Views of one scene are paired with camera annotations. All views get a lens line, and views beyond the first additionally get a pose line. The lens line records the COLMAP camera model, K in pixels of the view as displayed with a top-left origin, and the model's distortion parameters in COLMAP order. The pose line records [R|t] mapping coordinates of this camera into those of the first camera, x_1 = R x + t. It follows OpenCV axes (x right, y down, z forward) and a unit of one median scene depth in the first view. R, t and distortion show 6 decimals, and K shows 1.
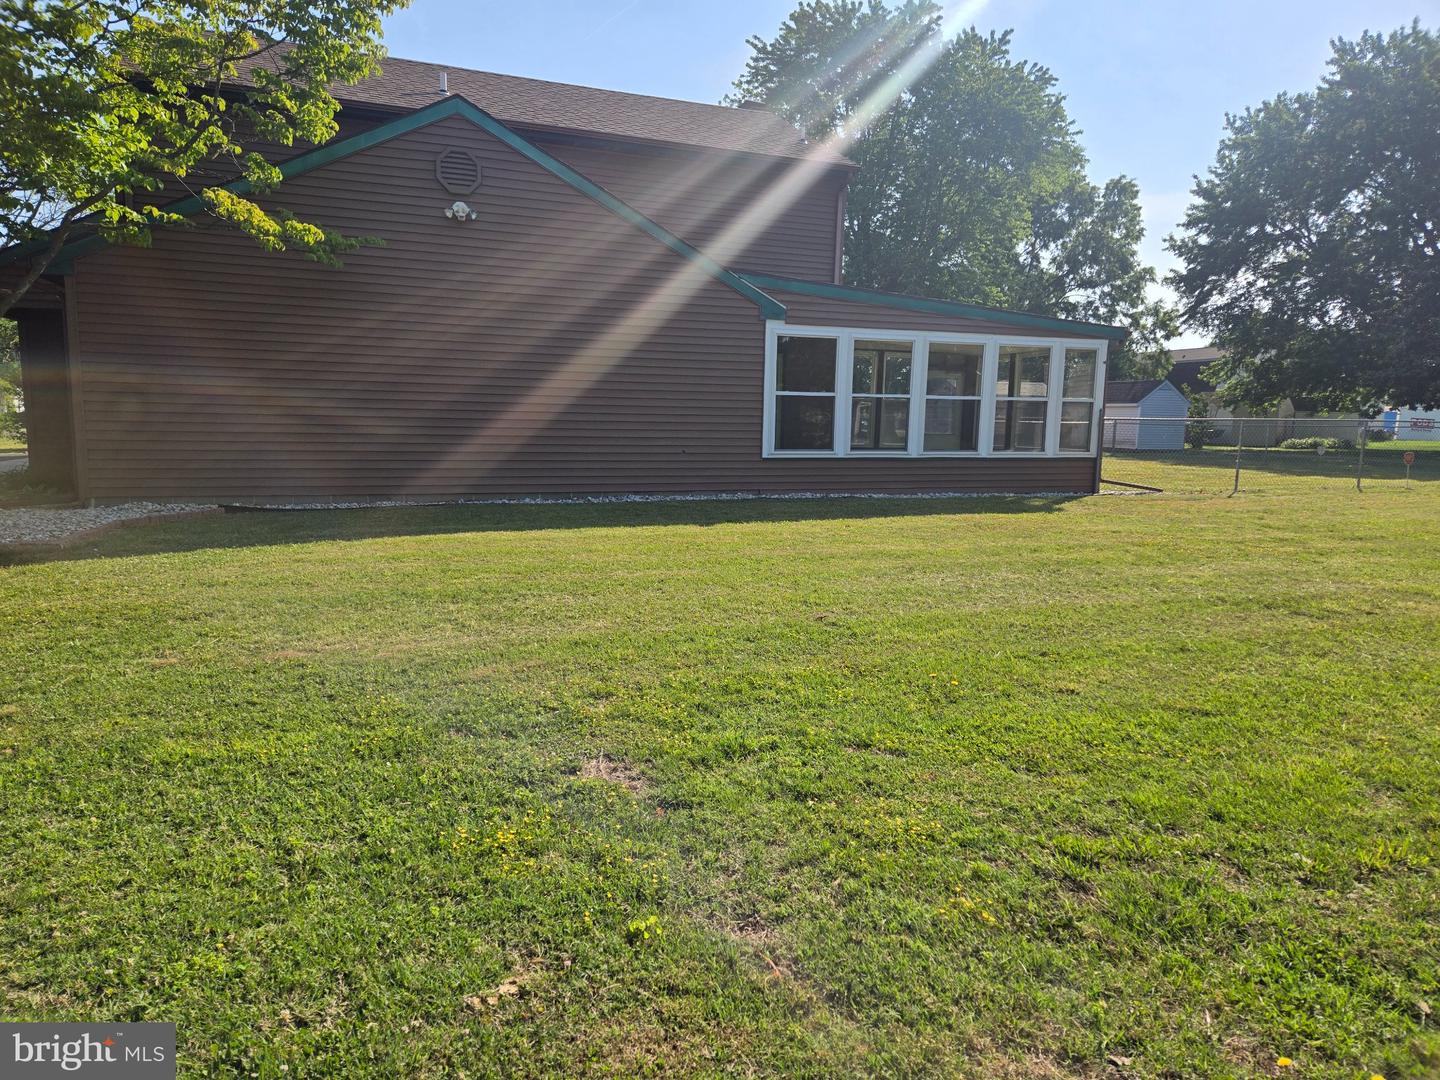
lens RADIAL K [[972.1, 0, 725.2], [0, 972.1, 541.1], [0, 0, 1]] dist [0.064499, -0.051006]
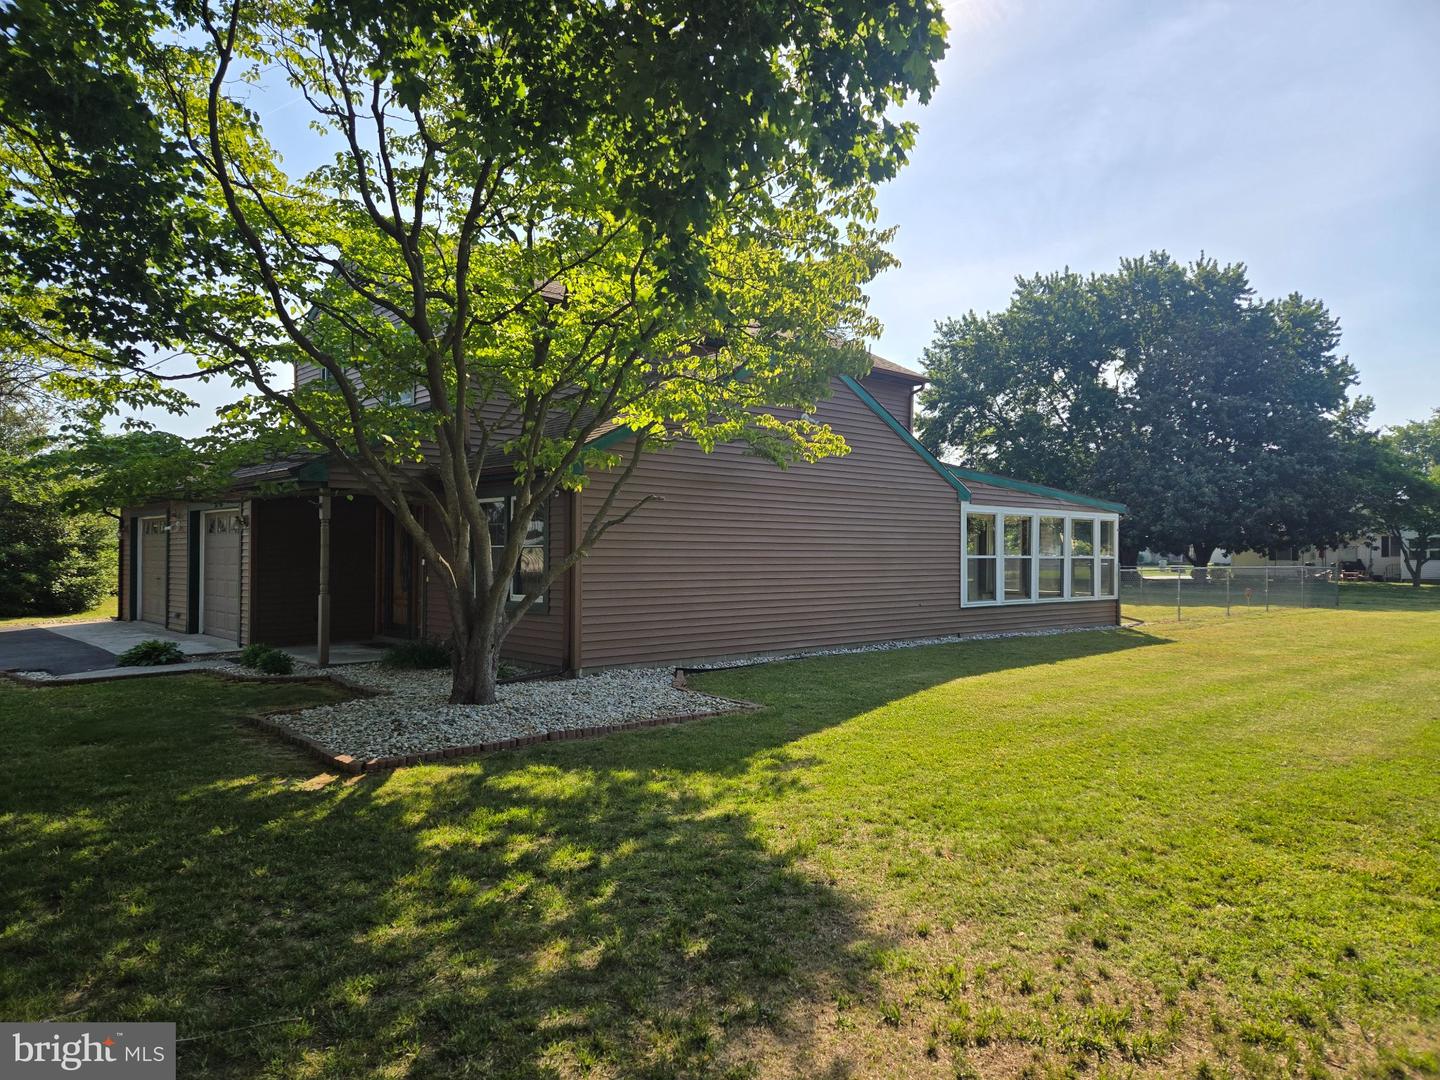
lens RADIAL K [[972.1, 0, 725.2], [0, 972.1, 541.1], [0, 0, 1]] dist [0.064499, -0.051006]
pose [[0.931901, -0.006861, 0.362648, -0.607365], [0.056675, 0.990295, -0.126902, -0.022896], [-0.358257, 0.138813, 0.923246, -0.068745]]
